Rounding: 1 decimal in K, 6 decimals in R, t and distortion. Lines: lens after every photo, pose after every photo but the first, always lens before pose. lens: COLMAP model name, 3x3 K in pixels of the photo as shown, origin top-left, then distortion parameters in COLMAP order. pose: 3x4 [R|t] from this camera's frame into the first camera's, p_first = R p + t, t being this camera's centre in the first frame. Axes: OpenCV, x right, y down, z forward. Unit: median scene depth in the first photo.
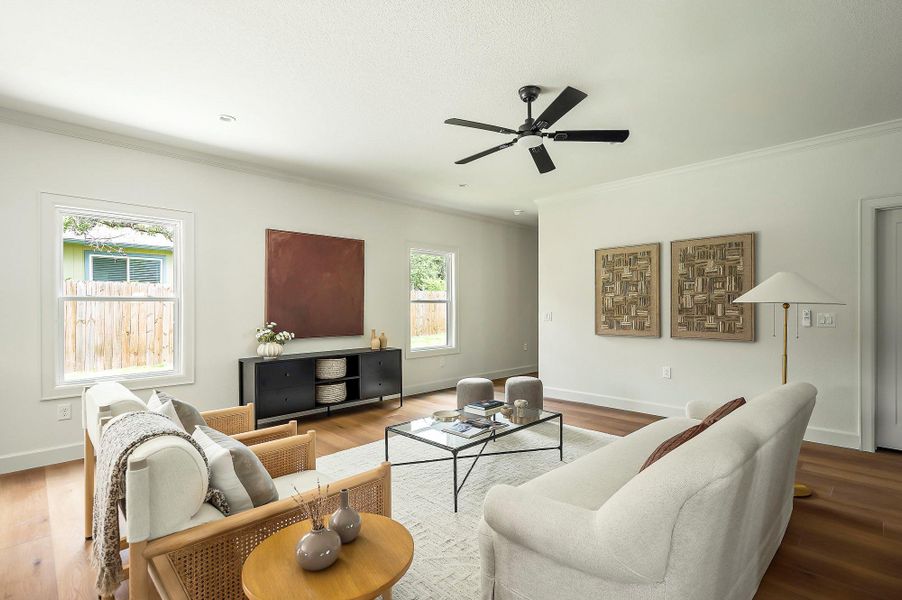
lens RADIAL K [[421.4, 0, 455.7], [0, 421.4, 301.4], [0, 0, 1]] dist [0.000283, 0.000051]
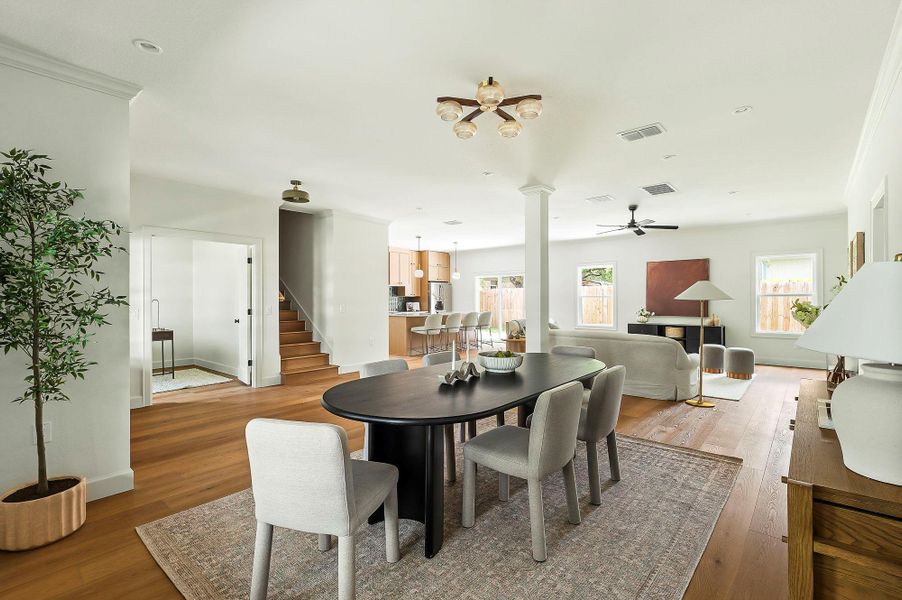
lens RADIAL K [[421.4, 0, 455.7], [0, 421.4, 301.4], [0, 0, 1]] dist [0.000283, 0.000051]
pose [[0.078636, 0.006505, -0.996882, 1.490736], [0.012728, 0.999891, 0.007529, -0.004425], [0.996822, -0.013280, 0.078545, -0.107528]]
